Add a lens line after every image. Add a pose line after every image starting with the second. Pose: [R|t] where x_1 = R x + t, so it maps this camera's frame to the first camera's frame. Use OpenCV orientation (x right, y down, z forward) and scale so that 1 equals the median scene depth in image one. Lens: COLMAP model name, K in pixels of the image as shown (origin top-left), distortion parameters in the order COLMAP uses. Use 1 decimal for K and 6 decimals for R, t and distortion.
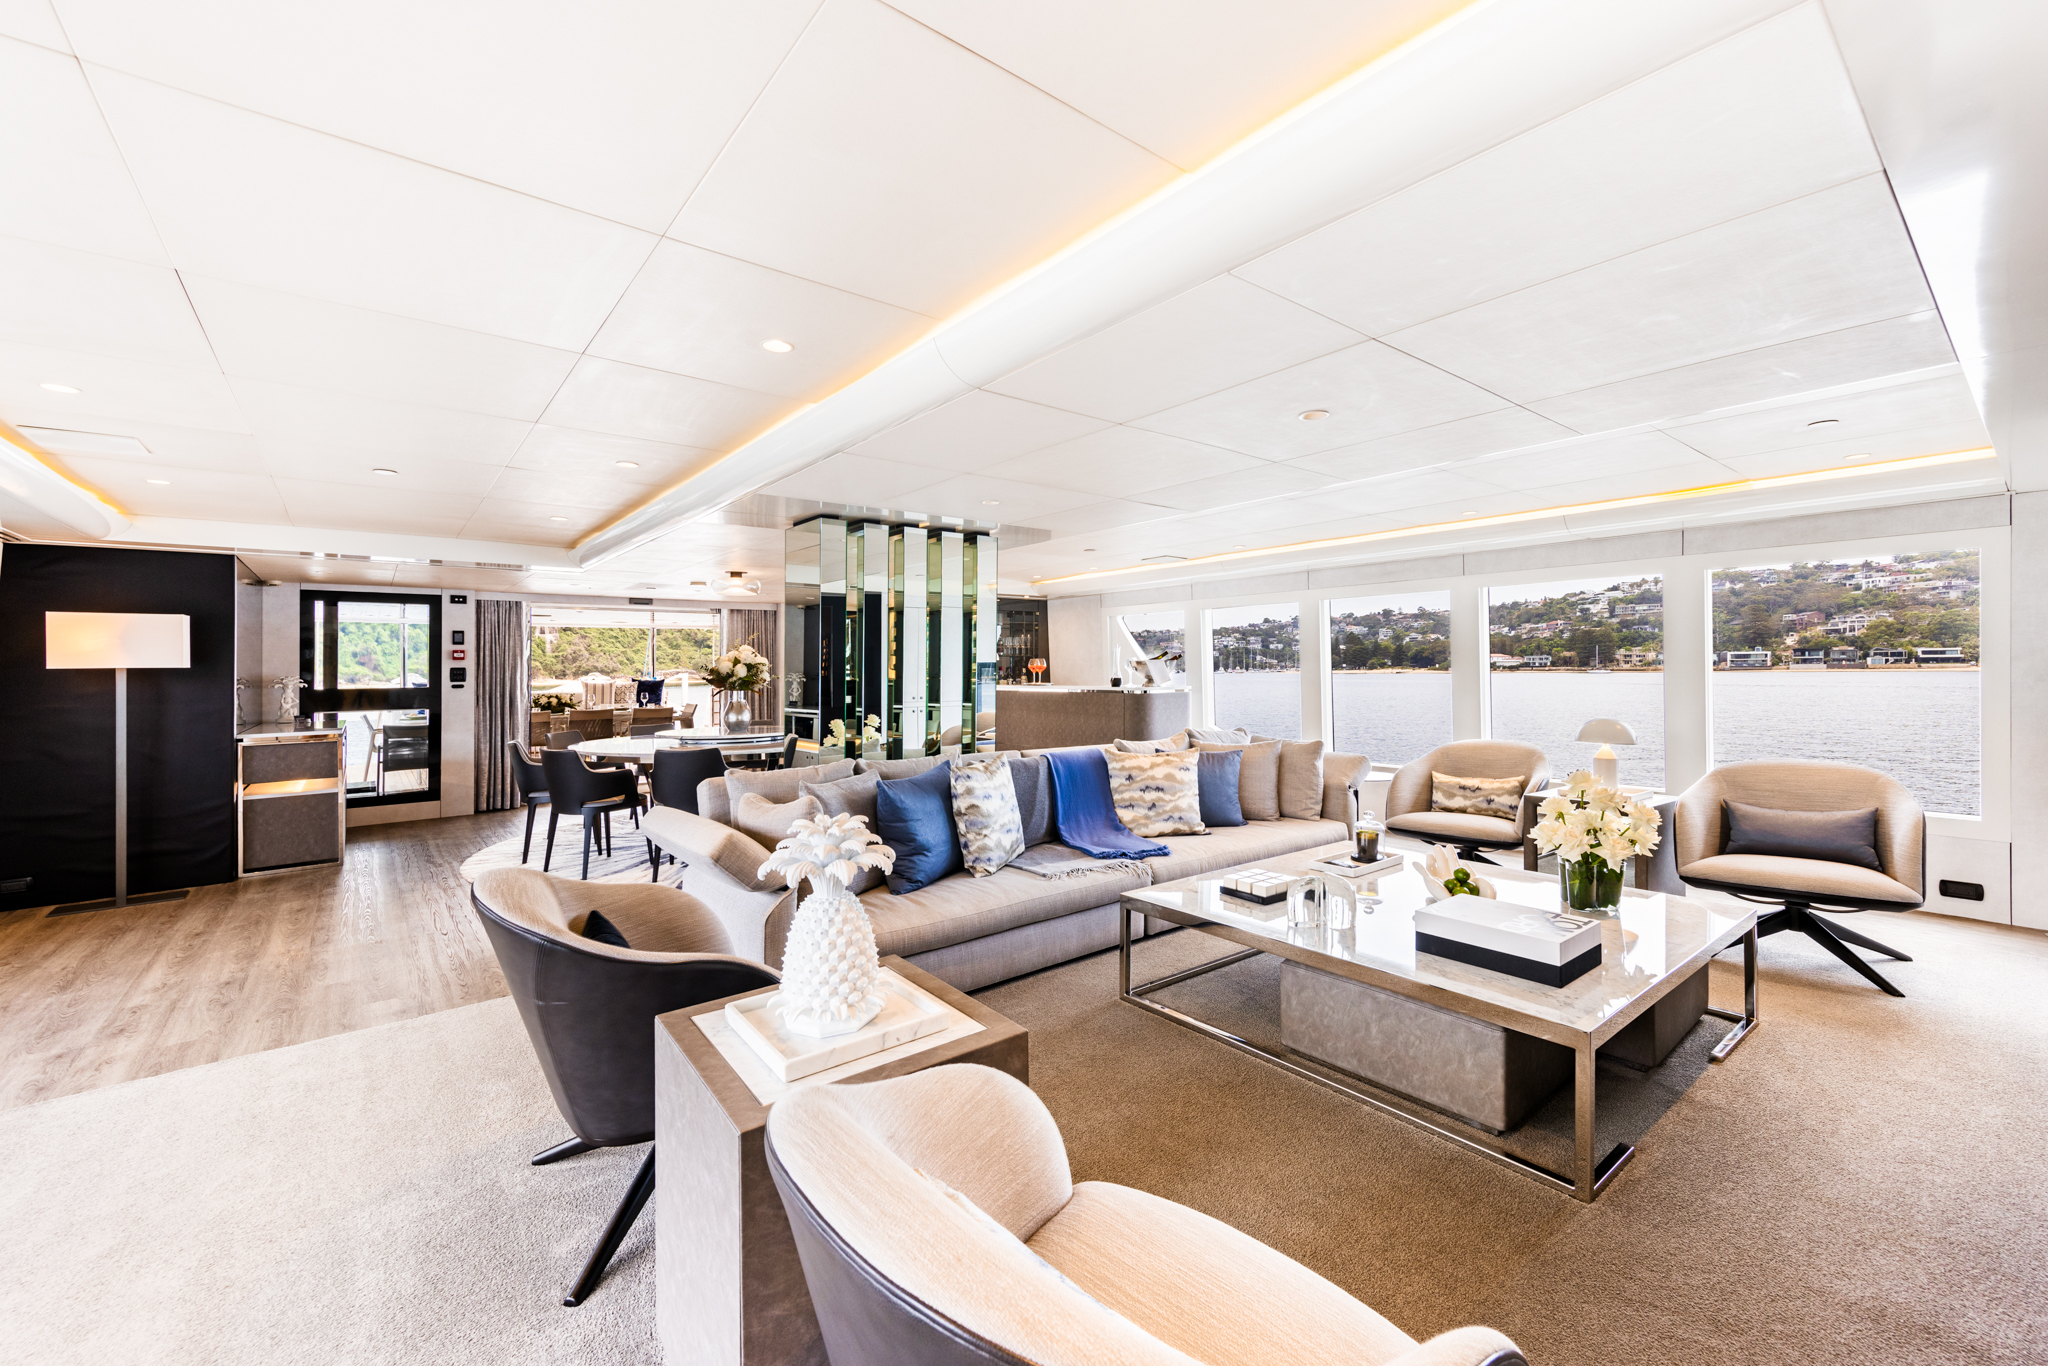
lens RADIAL K [[811.6, 0, 1029.6], [0, 811.6, 664.4], [0, 0, 1]] dist [0.002050, 0.000134]
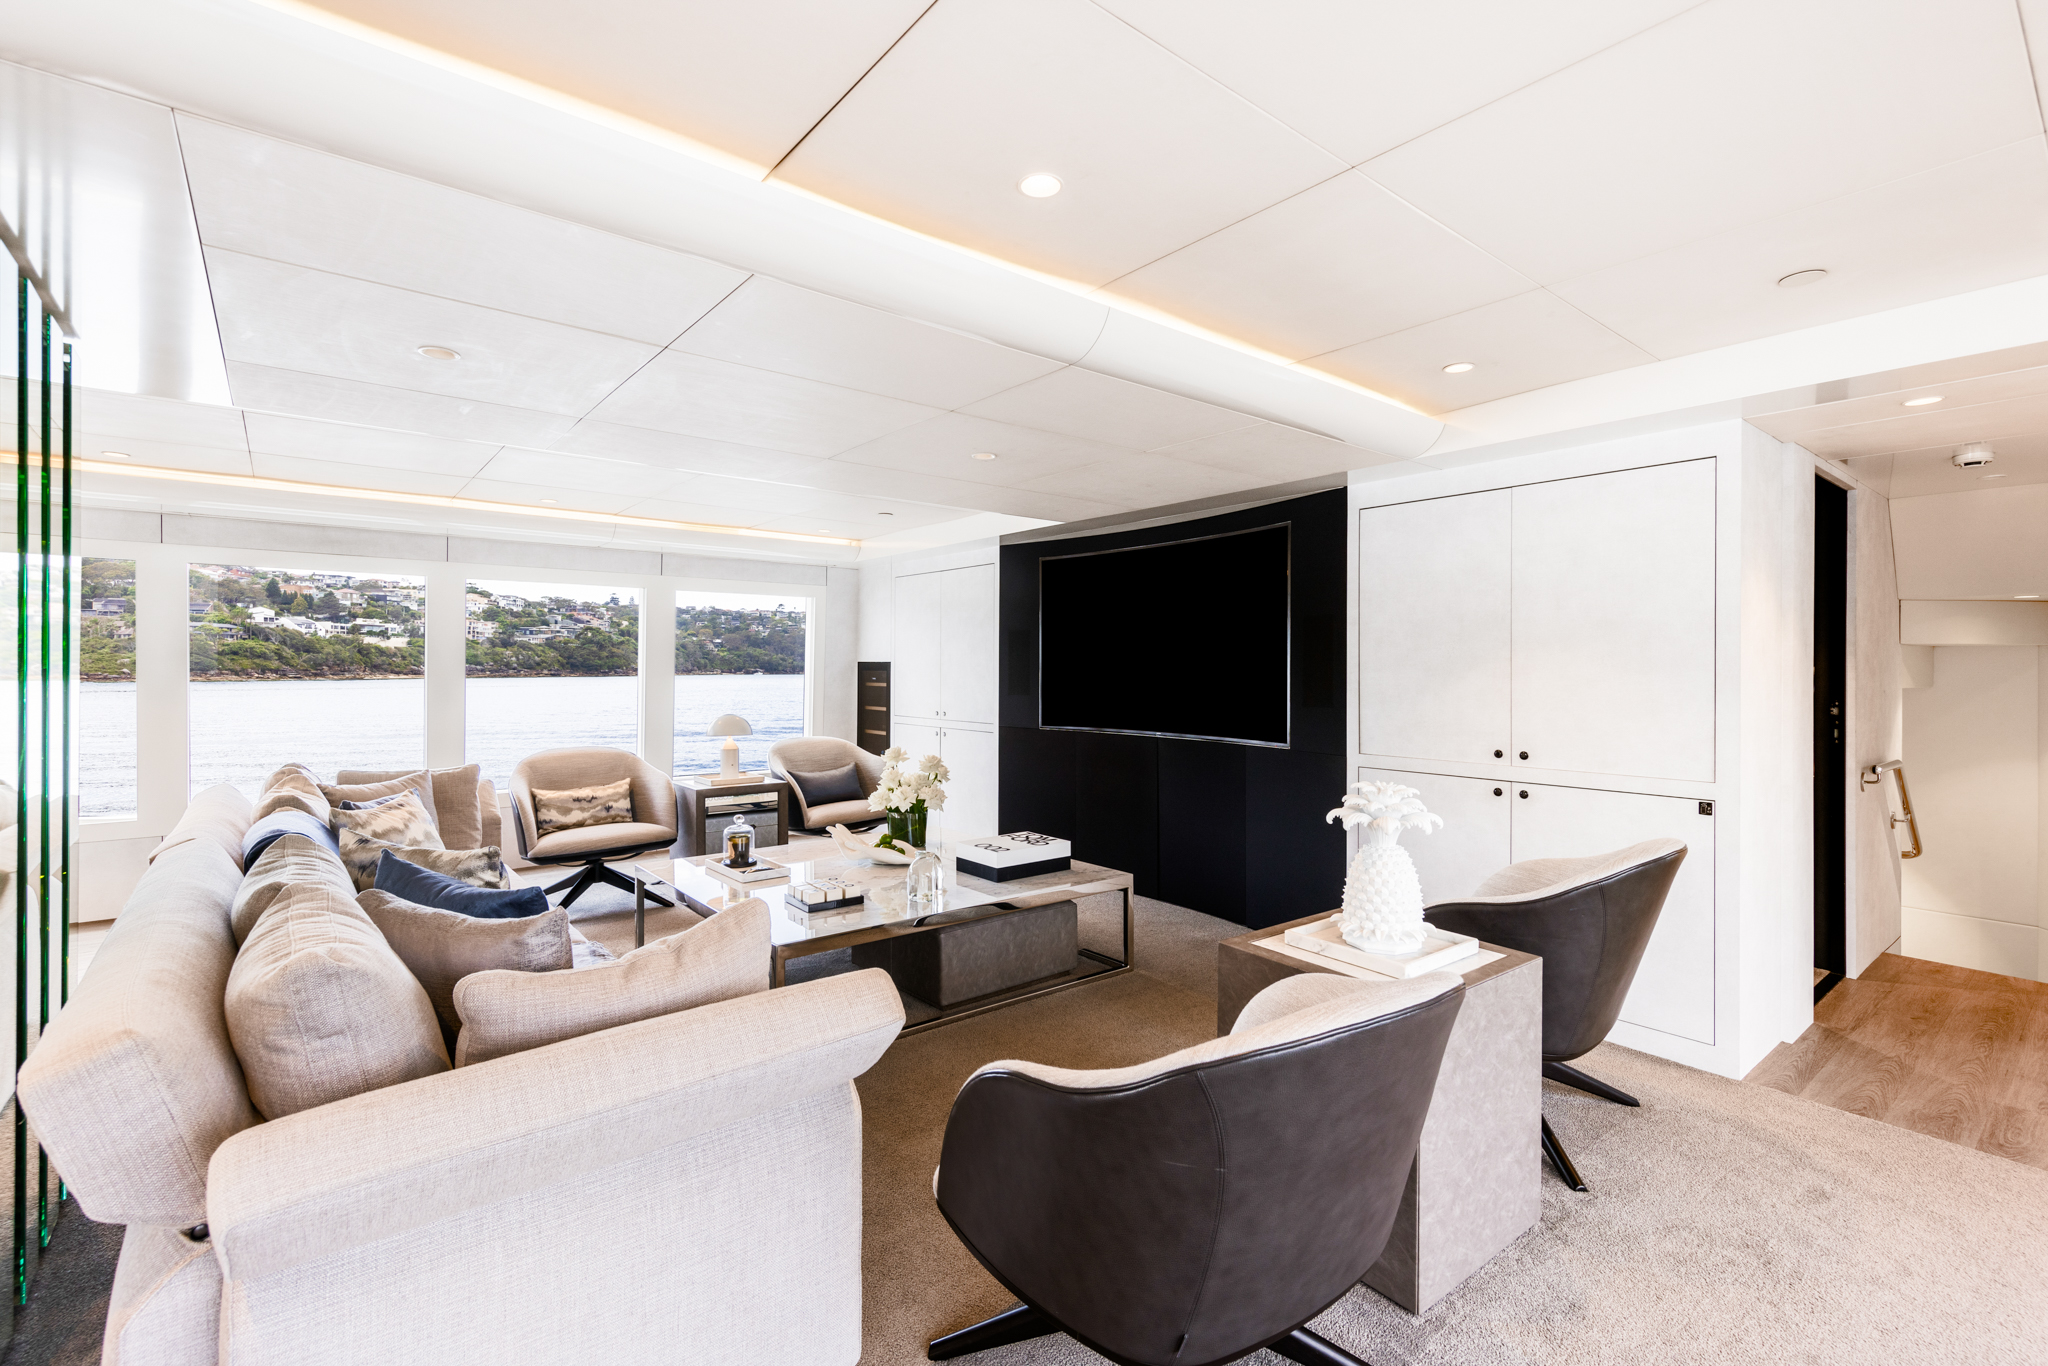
lens RADIAL K [[922.7, 0, 1028.4], [0, 922.7, 677.0], [0, 0, 1]] dist [0.001287, 0.000058]
pose [[-0.007677, 0.001302, 0.999970, -0.573239], [-0.005559, 0.999984, -0.001345, 0.010631], [-0.999955, -0.005569, -0.007670, 0.538551]]
